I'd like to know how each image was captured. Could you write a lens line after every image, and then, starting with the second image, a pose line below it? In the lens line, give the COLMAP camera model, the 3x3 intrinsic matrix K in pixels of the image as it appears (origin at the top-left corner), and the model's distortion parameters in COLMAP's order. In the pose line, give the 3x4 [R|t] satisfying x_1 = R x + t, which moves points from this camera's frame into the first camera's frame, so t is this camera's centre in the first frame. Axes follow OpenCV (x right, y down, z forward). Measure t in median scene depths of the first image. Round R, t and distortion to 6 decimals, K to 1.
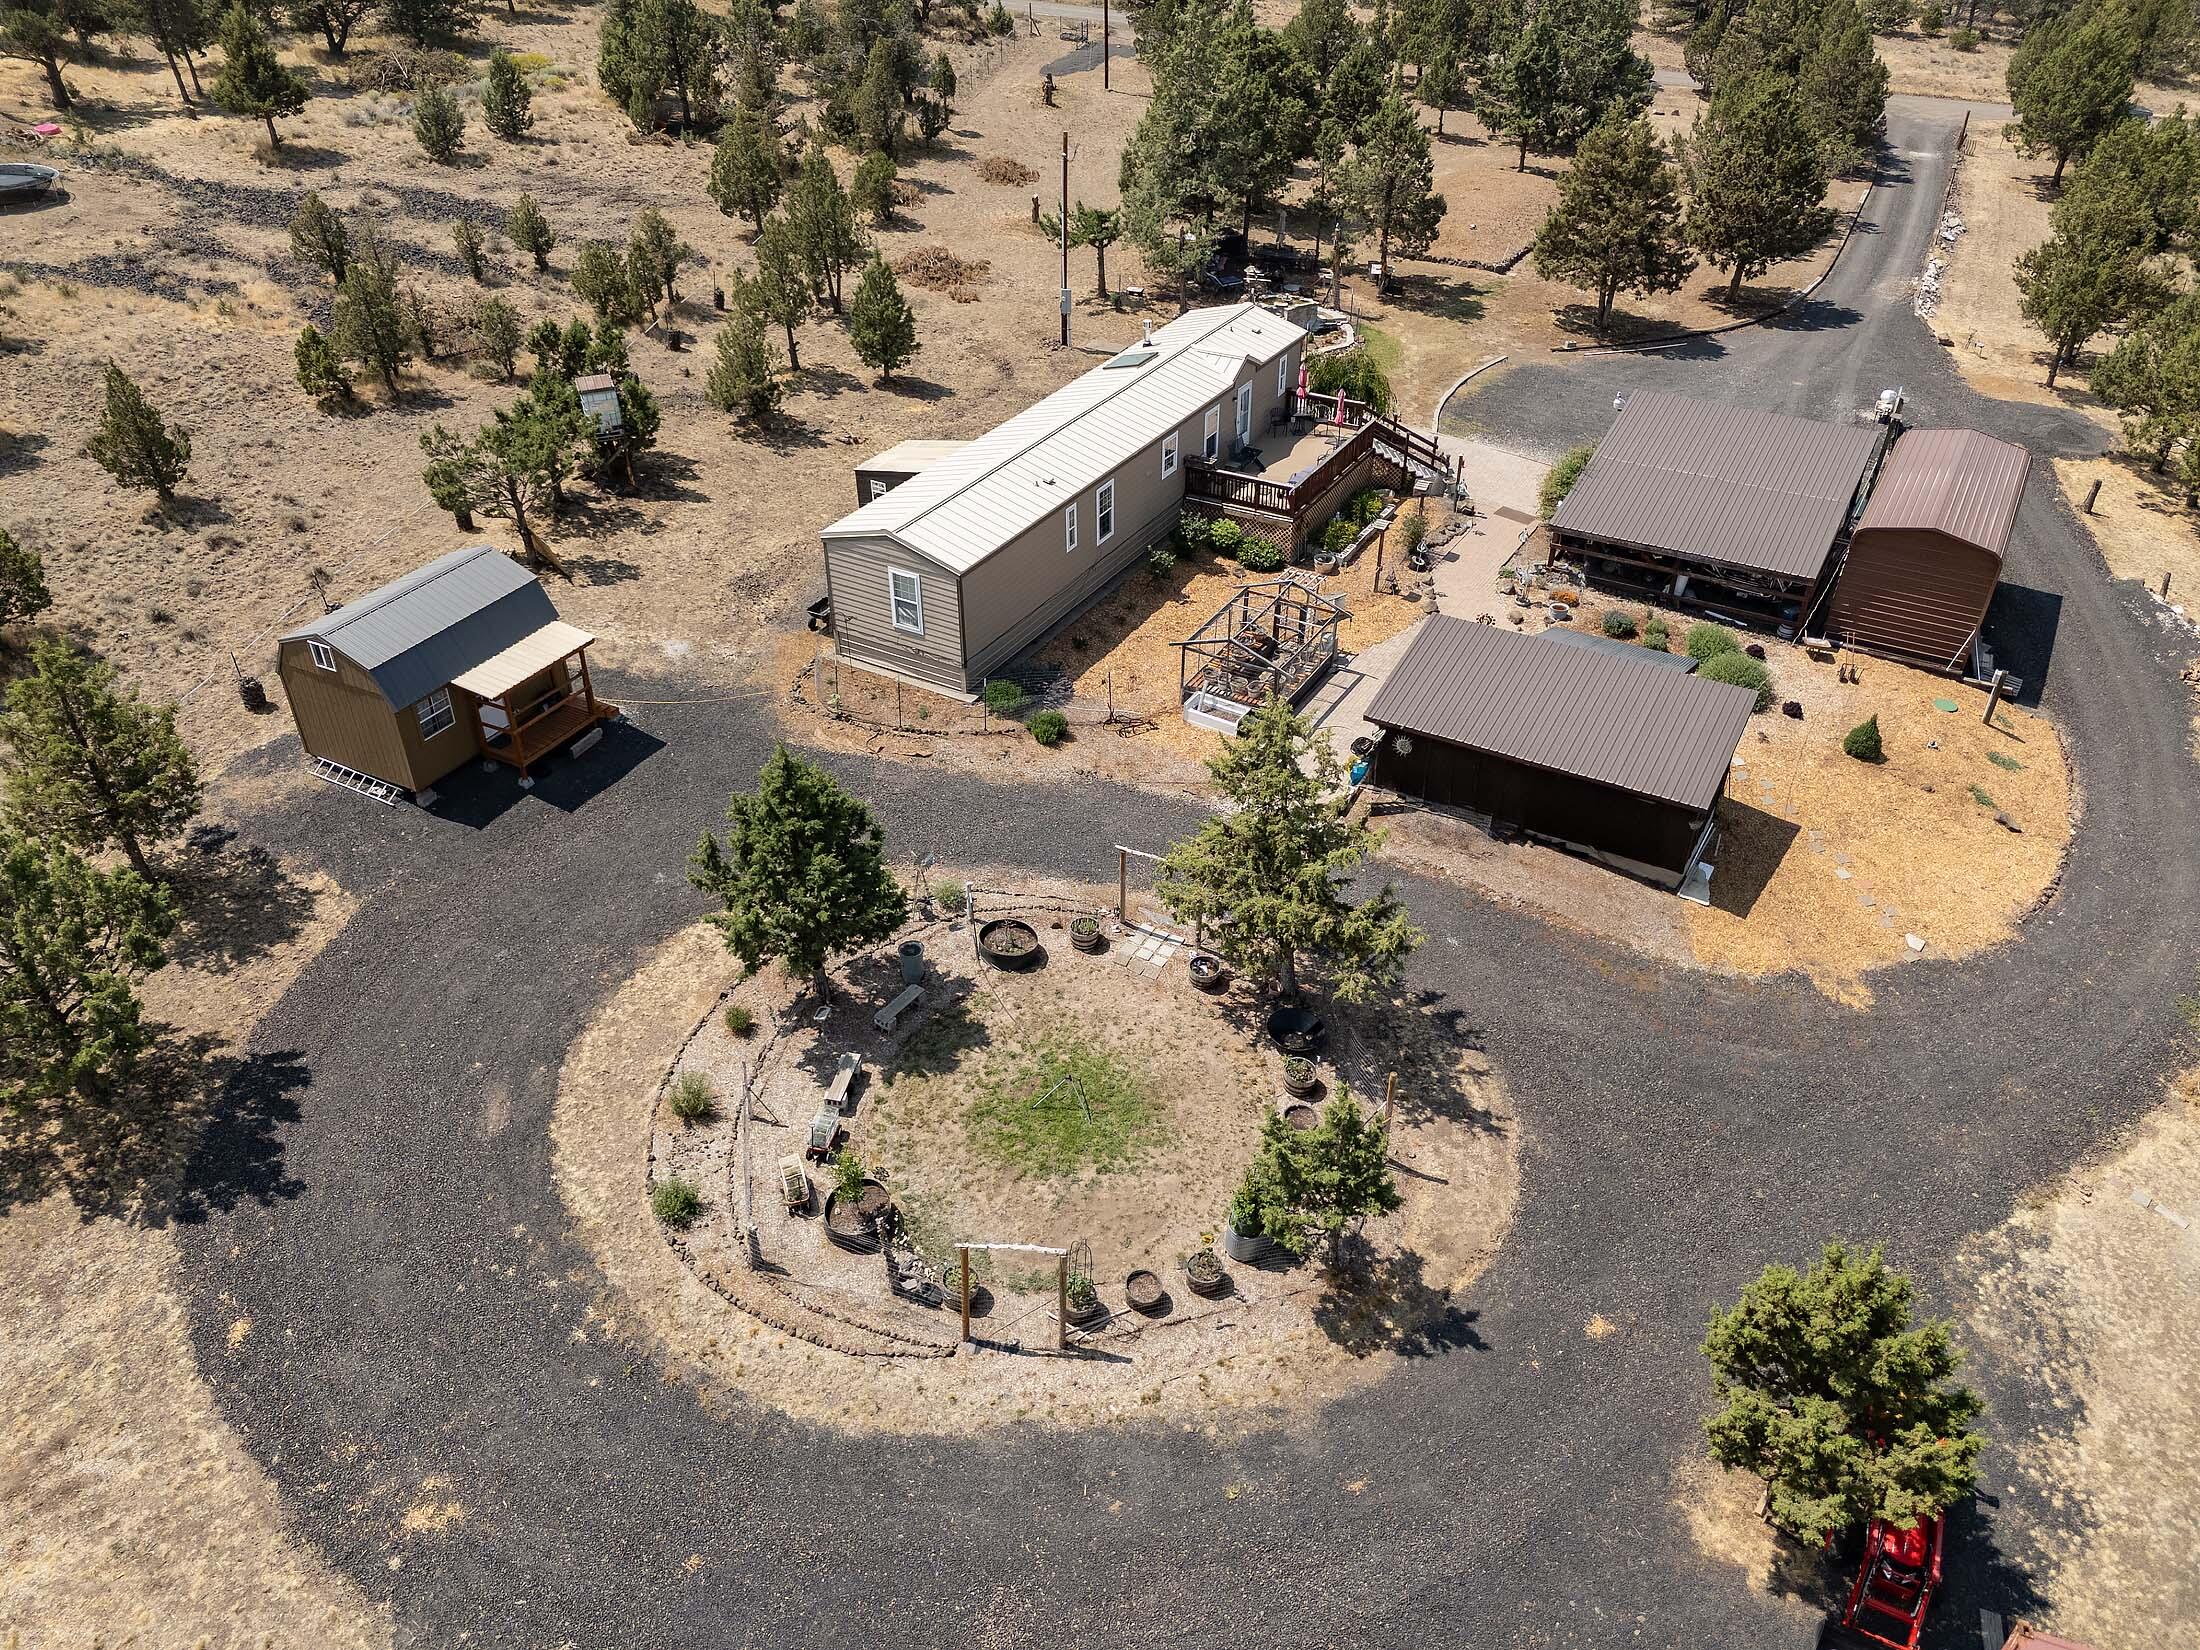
lens RADIAL K [[1610.8, 0, 1100.0], [0, 1610.8, 825.0], [0, 0, 1]] dist [0.060230, -0.003421]
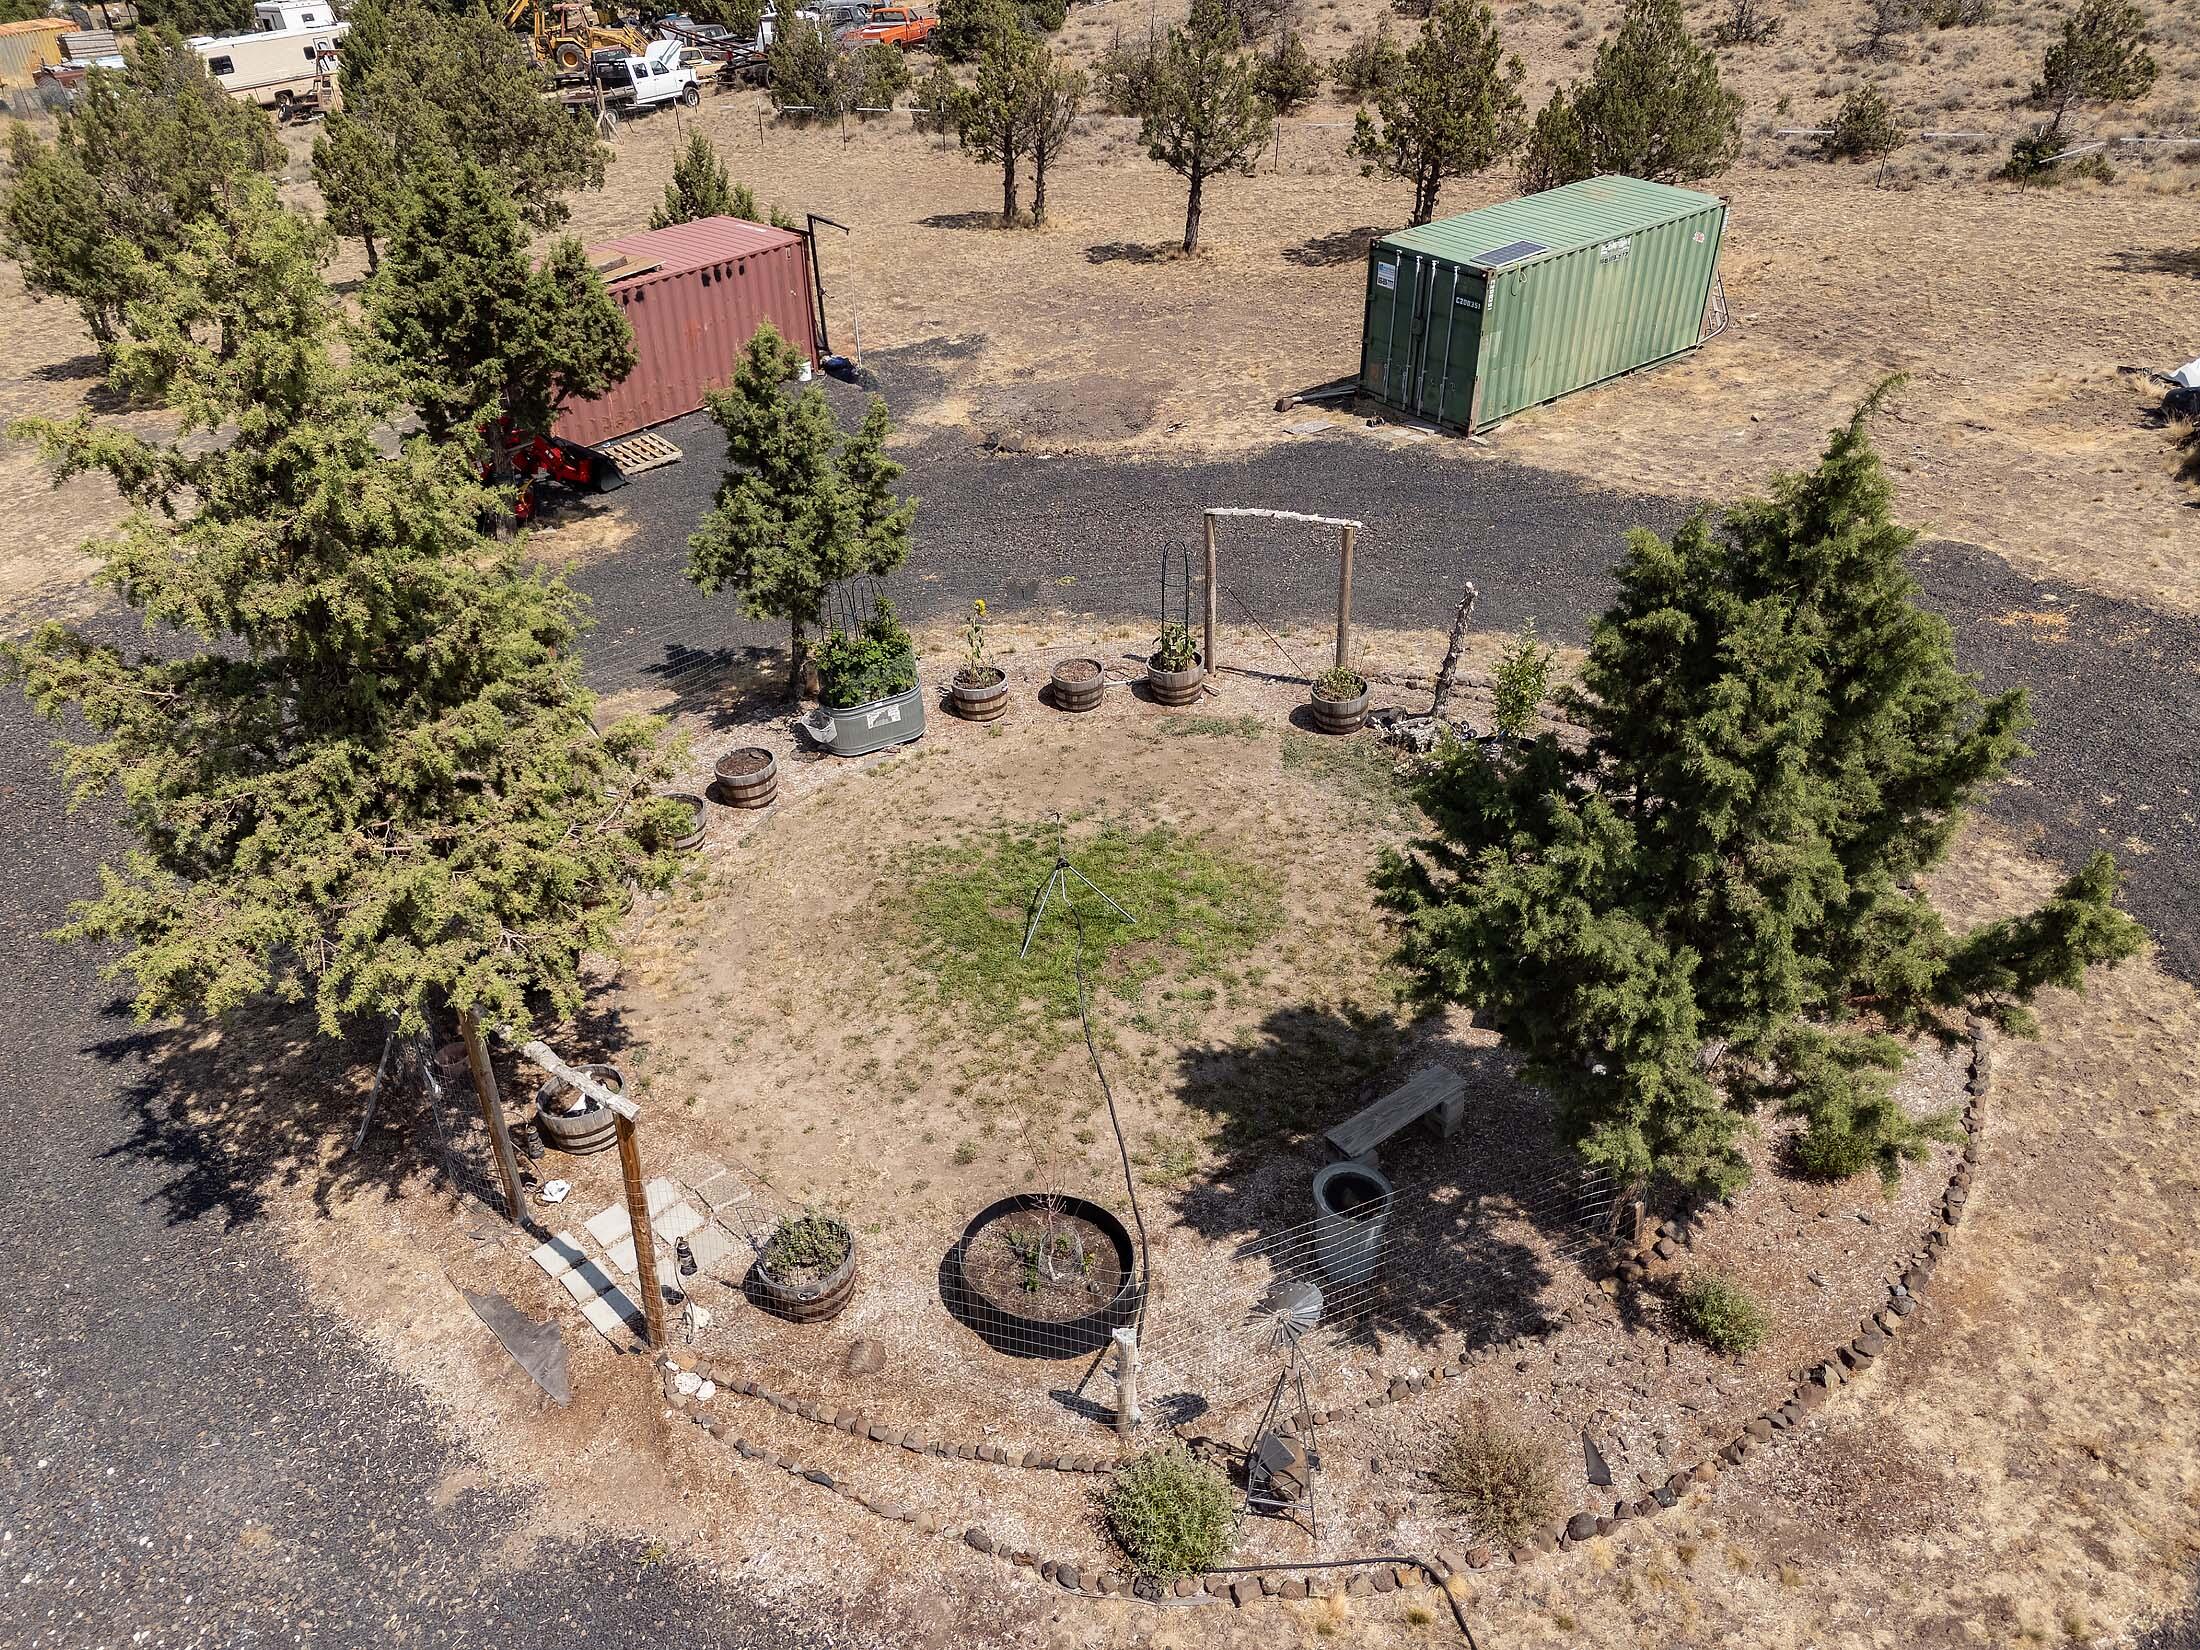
lens RADIAL K [[1610.8, 0, 1100.0], [0, 1610.8, 825.0], [0, 0, 1]] dist [0.060230, -0.003421]
pose [[-0.951208, -0.179461, 0.250993, -0.137921], [0.178700, 0.342727, 0.922282, -0.268405], [-0.251535, 0.922134, -0.293935, 1.041876]]
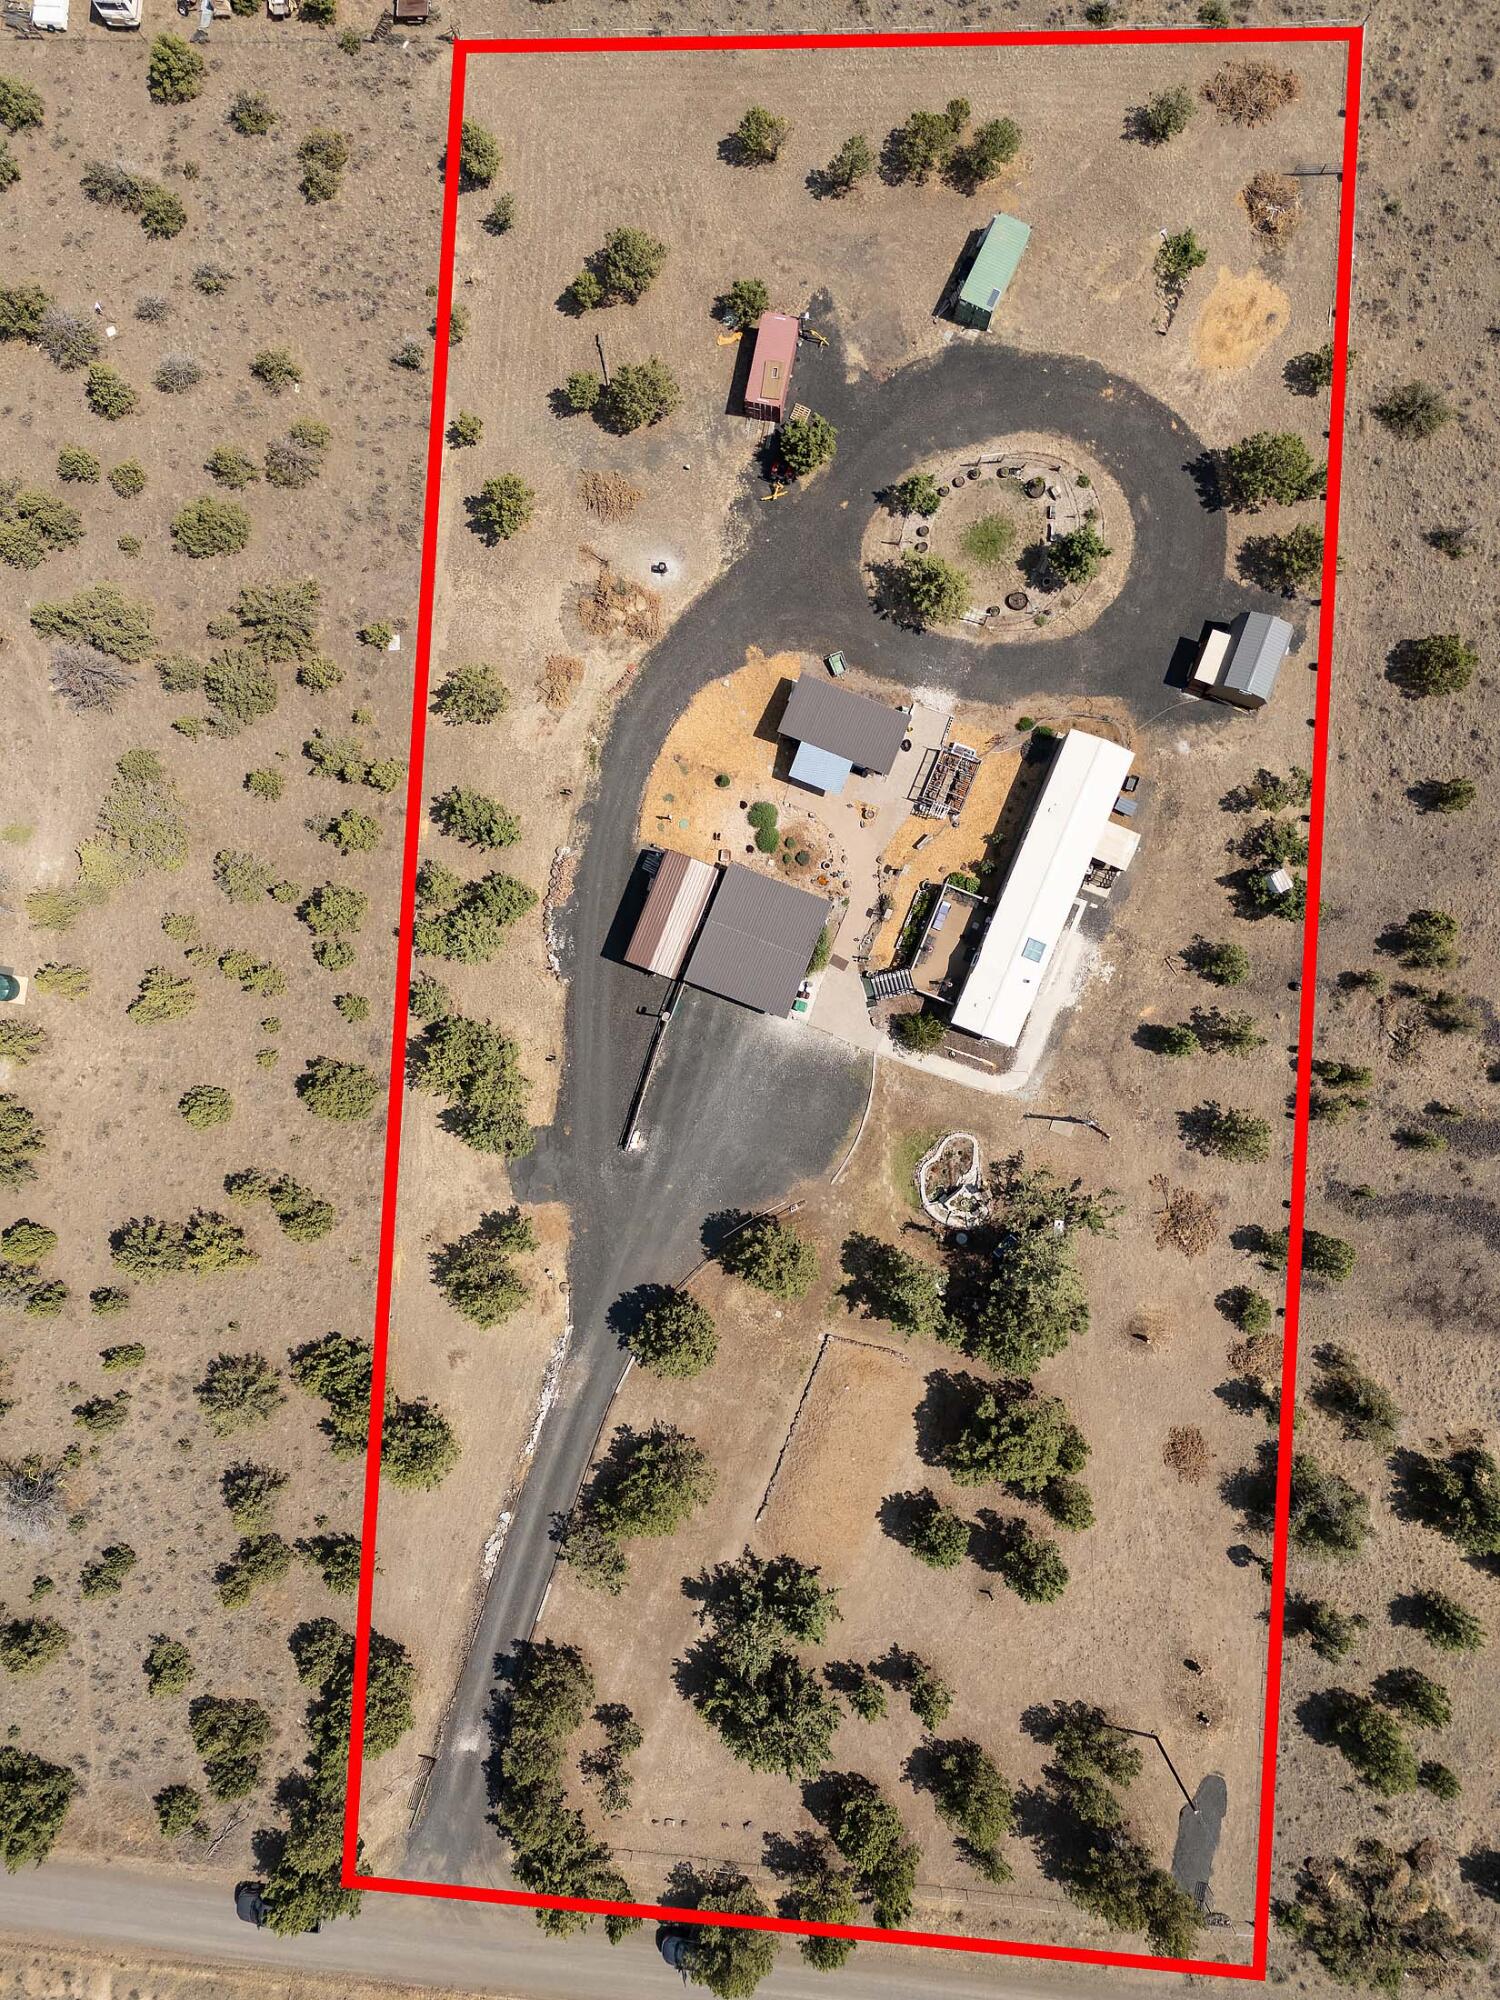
lens RADIAL K [[1464.4, 0, 750.0], [0, 1464.4, 1000.0], [0, 0, 1]] dist [0.060230, -0.003421]
pose [[-0.989095, 0.147061, 0.007975, 0.576380], [-0.081685, -0.592843, 0.801164, -2.760666], [0.122548, 0.791777, 0.598391, -0.188062]]
